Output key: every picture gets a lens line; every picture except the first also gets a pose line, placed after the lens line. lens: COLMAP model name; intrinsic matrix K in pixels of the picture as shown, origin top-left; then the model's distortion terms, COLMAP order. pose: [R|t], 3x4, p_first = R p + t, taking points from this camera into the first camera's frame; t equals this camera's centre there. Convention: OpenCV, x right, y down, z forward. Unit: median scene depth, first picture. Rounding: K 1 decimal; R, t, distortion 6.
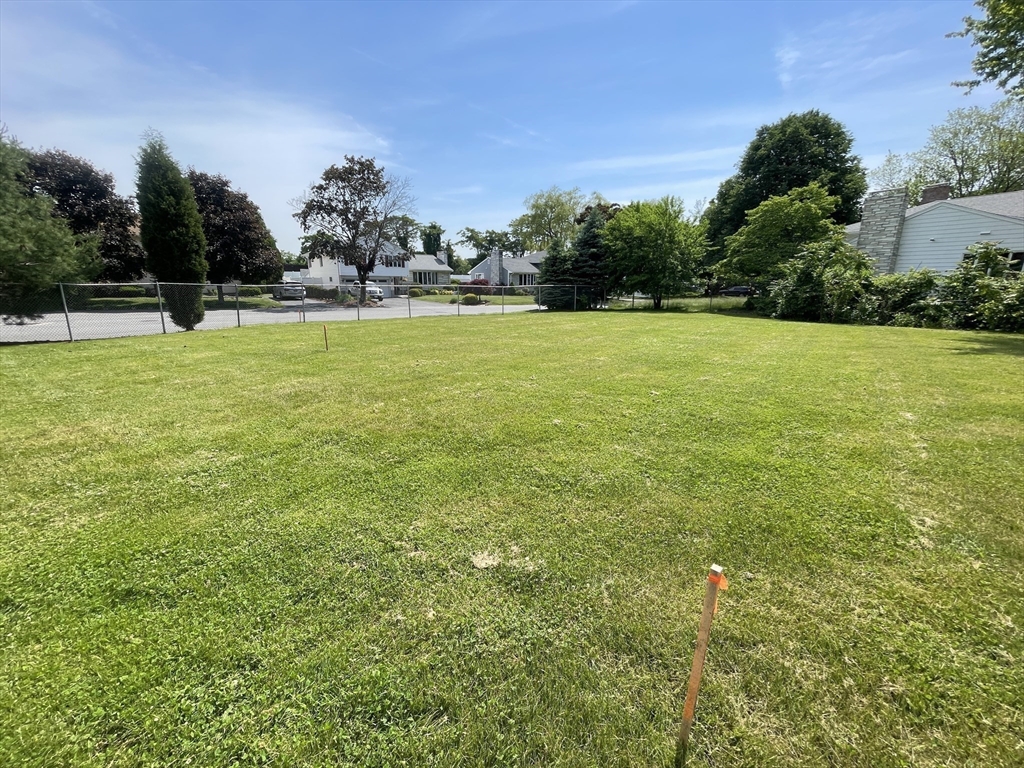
lens RADIAL K [[417.5, 0, 508.9], [0, 417.5, 384.8], [0, 0, 1]] dist [-0.002990, -0.000469]
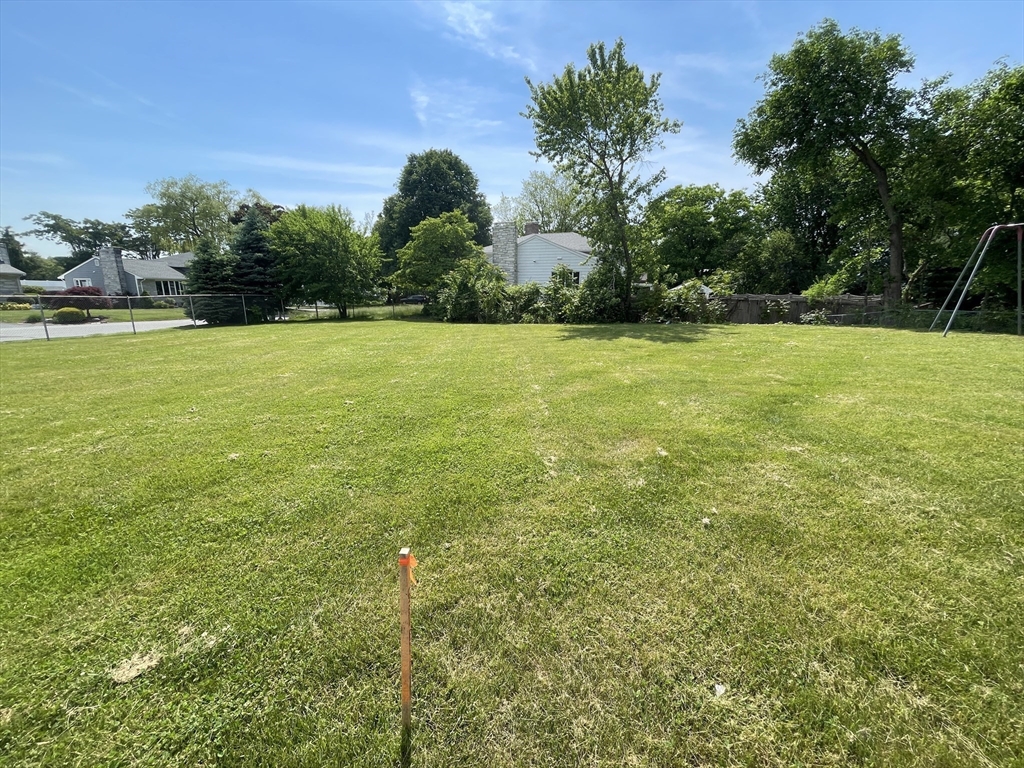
lens RADIAL K [[417.5, 0, 518.0], [0, 417.5, 382.6], [0, 0, 1]] dist [-0.002990, -0.000469]
pose [[0.747978, -0.139550, 0.648887, 0.014217], [0.156253, 0.987192, 0.032191, 0.003958], [-0.645069, 0.077313, 0.760203, -0.007463]]
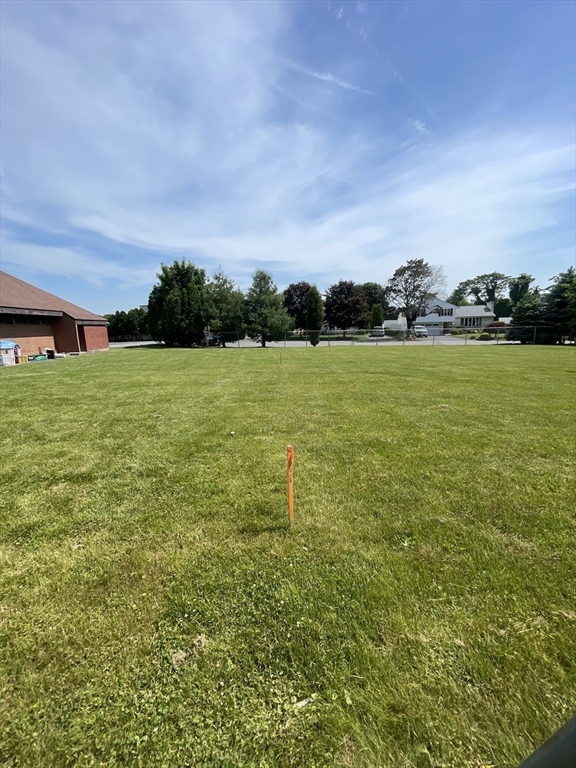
lens RADIAL K [[313.1, 0, 289.4], [0, 313.1, 383.2], [0, 0, 1]] dist [-0.002990, -0.000469]
pose [[0.637108, 0.112320, -0.762546, 2.305229], [-0.153087, 0.988055, 0.017632, 0.297509], [0.755419, 0.105502, 0.646693, -1.447003]]
